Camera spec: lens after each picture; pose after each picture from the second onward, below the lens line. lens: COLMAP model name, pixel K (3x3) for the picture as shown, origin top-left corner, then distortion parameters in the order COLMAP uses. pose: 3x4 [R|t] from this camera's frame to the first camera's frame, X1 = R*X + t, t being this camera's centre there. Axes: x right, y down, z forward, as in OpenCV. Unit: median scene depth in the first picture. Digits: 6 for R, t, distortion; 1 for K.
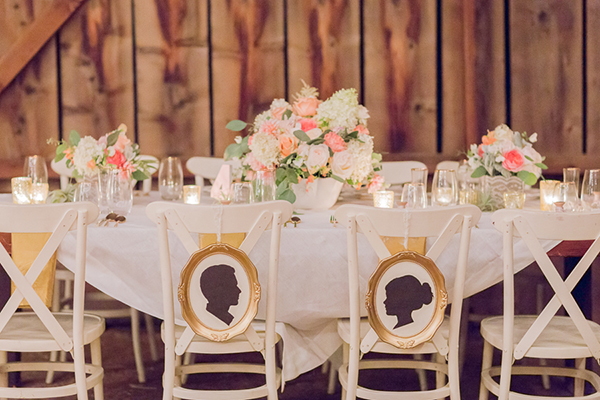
lens RADIAL K [[1415.8, 0, 300.0], [0, 1415.8, 200.0], [0, 0, 1]] dist [0.123007, 0.145942]
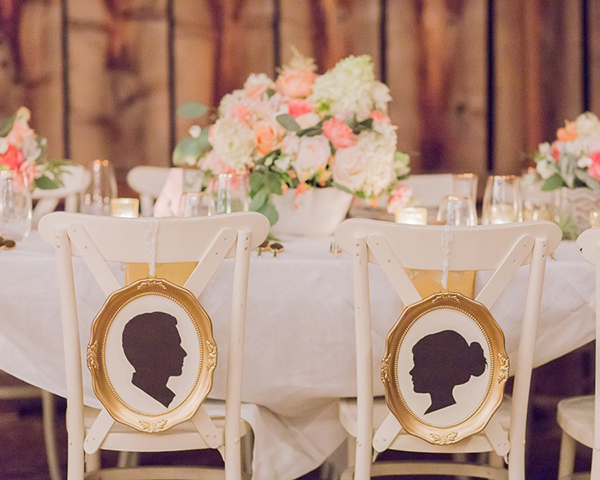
lens RADIAL K [[1904.7, 0, 328.6], [0, 1904.7, 202.7], [0, 0, 1]] dist [0.050359, 0.253686]
pose [[0.999869, 0.006904, 0.014631, 0.007251], [-0.006578, 0.999733, -0.022167, 0.011537], [-0.014781, 0.022068, 0.999647, 0.107439]]
